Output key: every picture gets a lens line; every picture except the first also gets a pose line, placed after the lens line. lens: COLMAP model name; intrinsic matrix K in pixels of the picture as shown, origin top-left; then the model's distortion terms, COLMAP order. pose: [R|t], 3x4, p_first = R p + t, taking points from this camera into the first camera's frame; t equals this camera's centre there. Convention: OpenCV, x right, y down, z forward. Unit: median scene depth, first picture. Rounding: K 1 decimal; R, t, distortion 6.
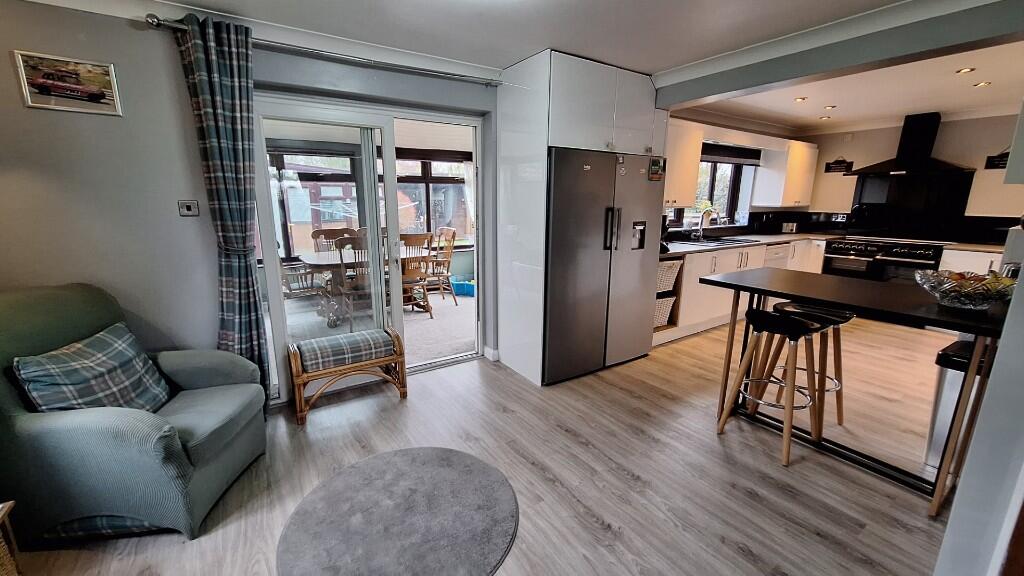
lens RADIAL K [[406.2, 0, 498.2], [0, 406.2, 284.4], [0, 0, 1]] dist [-0.008929, 0.004618]
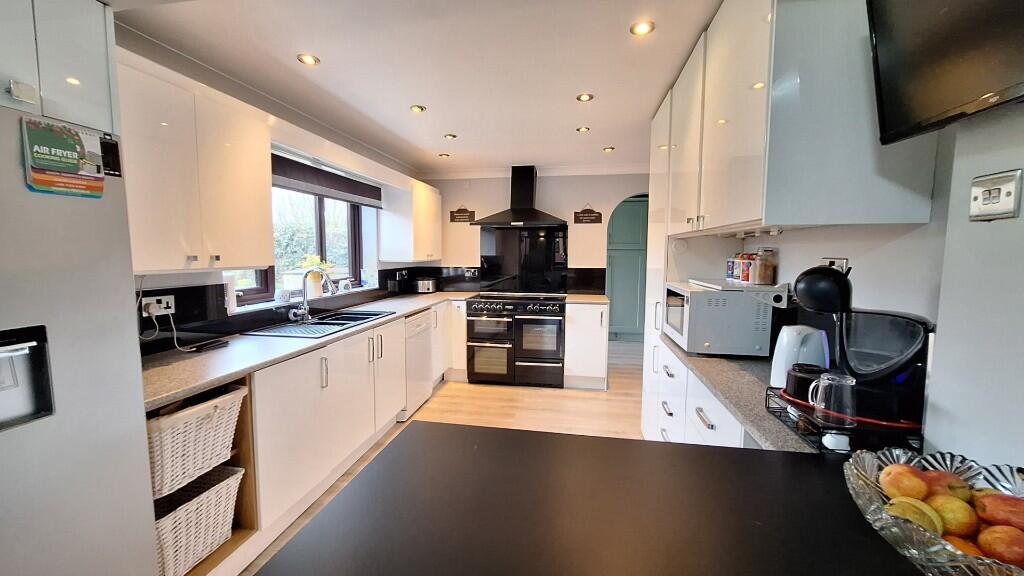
lens RADIAL K [[406.2, 0, 509.5], [0, 406.2, 288.4], [0, 0, 1]] dist [-0.008929, 0.004618]
pose [[0.670281, -0.067536, 0.739028, 0.301757], [0.154173, 0.986796, -0.049653, -0.092104], [-0.725916, 0.147219, 0.671842, 0.437195]]
